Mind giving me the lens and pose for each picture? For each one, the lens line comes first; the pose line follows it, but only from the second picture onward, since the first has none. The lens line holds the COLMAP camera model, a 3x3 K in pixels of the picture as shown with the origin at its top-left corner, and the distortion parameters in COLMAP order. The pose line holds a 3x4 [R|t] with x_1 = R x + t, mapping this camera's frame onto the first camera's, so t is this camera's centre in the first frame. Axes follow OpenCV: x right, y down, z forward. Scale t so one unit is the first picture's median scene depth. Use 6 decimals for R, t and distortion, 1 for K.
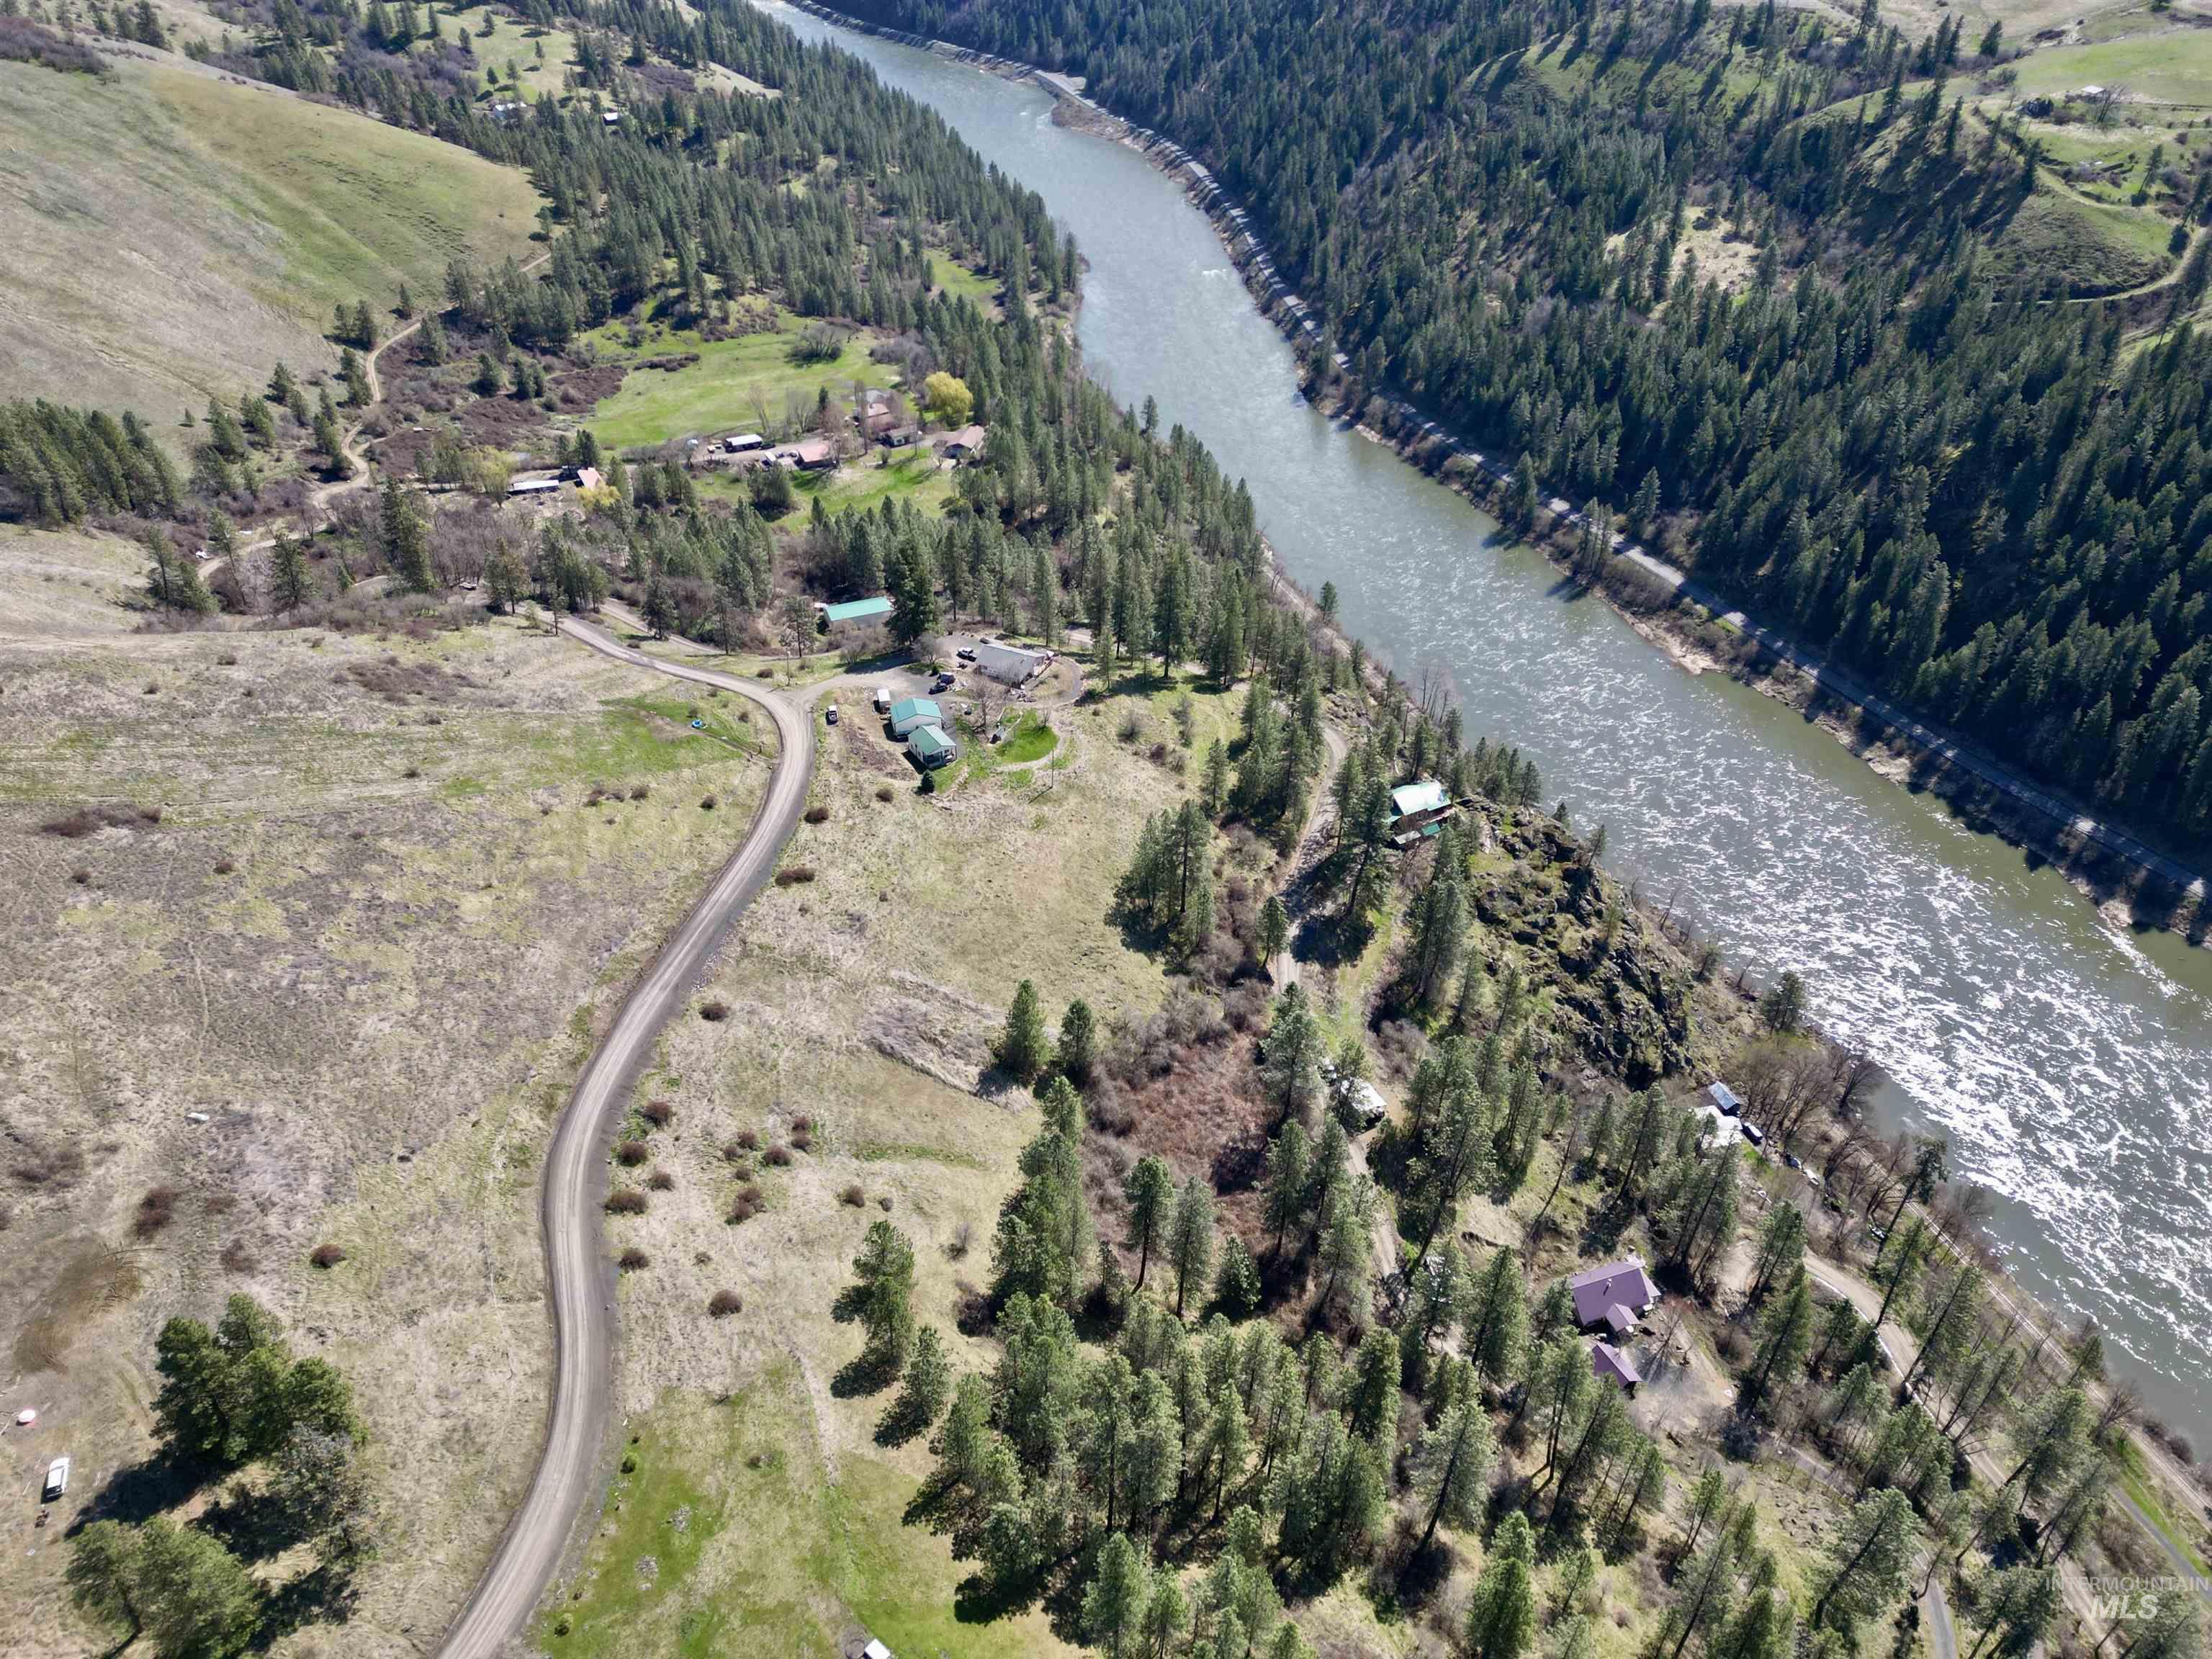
lens RADIAL K [[1539.5, 0, 1107.1], [0, 1539.5, 825.8], [0, 0, 1]] dist [0.085529, -0.076101]
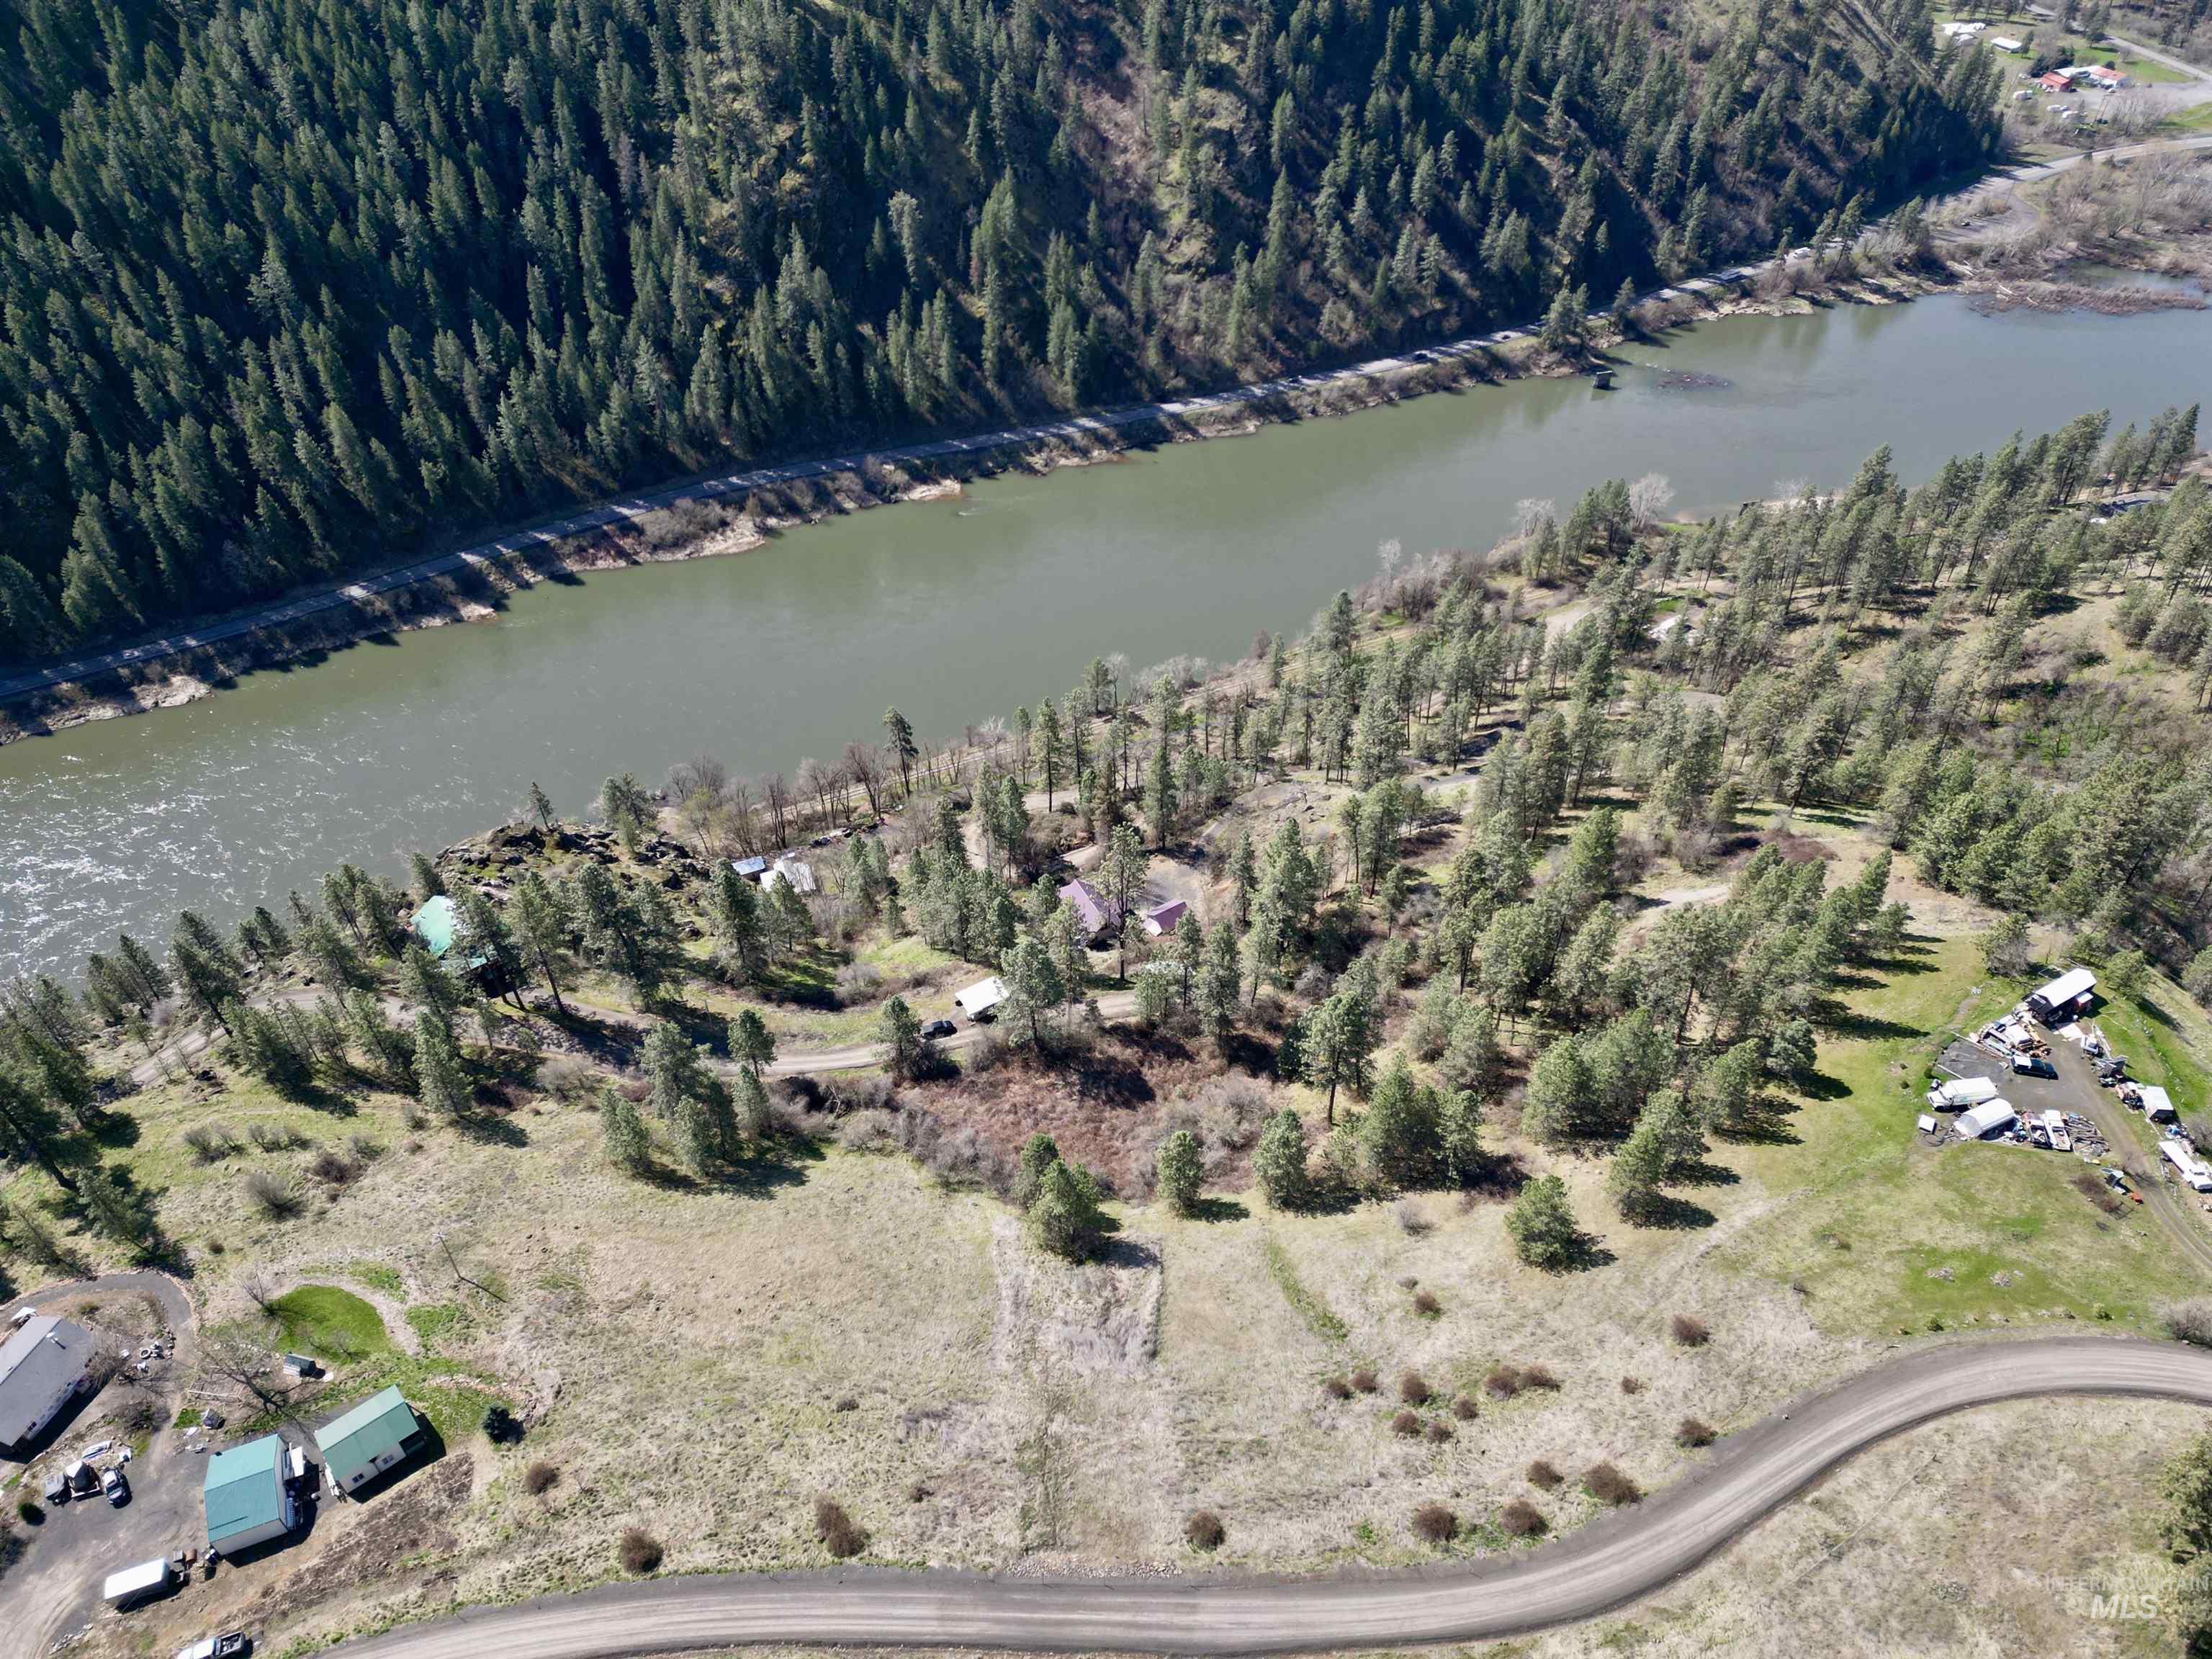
lens RADIAL K [[1539.5, 0, 1107.1], [0, 1539.5, 825.8], [0, 0, 1]] dist [0.085529, -0.076101]
pose [[-0.137242, -0.658777, 0.739714, -0.449278], [0.560286, 0.564206, 0.606425, -0.391173], [-0.816850, 0.497678, 0.291671, 0.580499]]
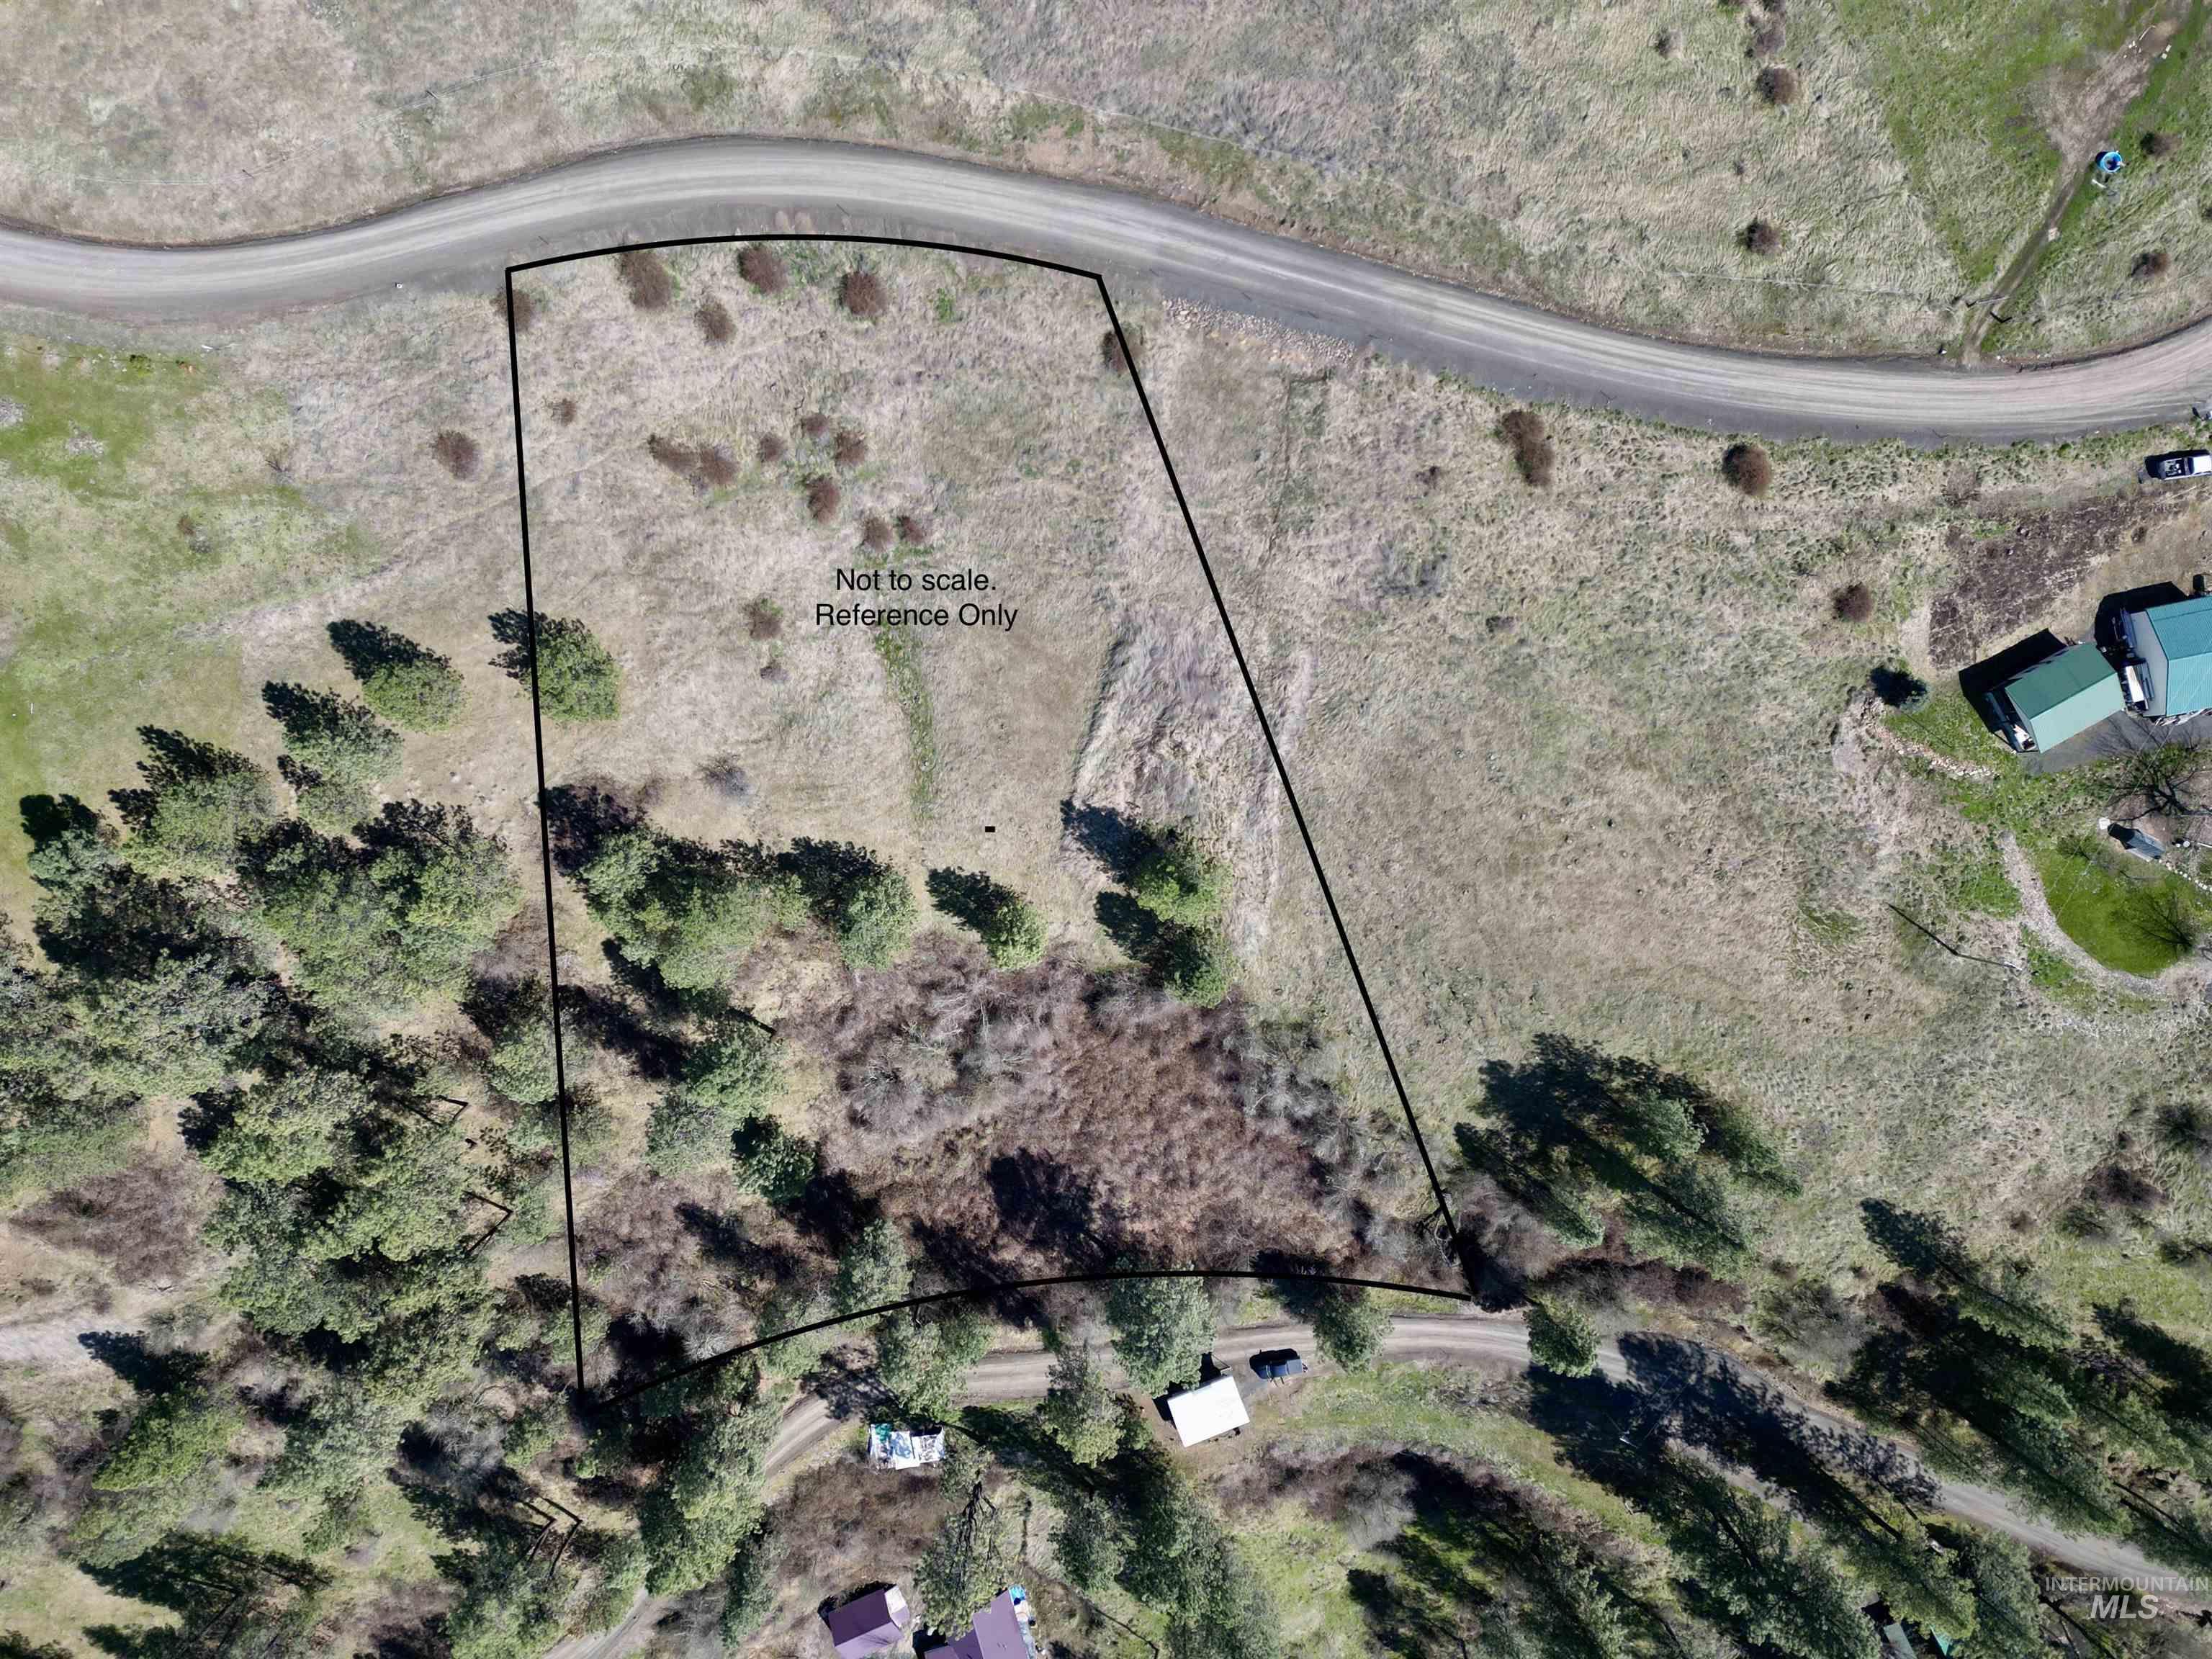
lens RADIAL K [[1539.5, 0, 1107.1], [0, 1539.5, 825.8], [0, 0, 1]] dist [0.085529, -0.076101]
pose [[-0.059296, 0.998239, 0.001691, -0.066760], [-0.583100, -0.036011, 0.811602, -0.288545], [0.810234, 0.047139, 0.584208, 0.560040]]
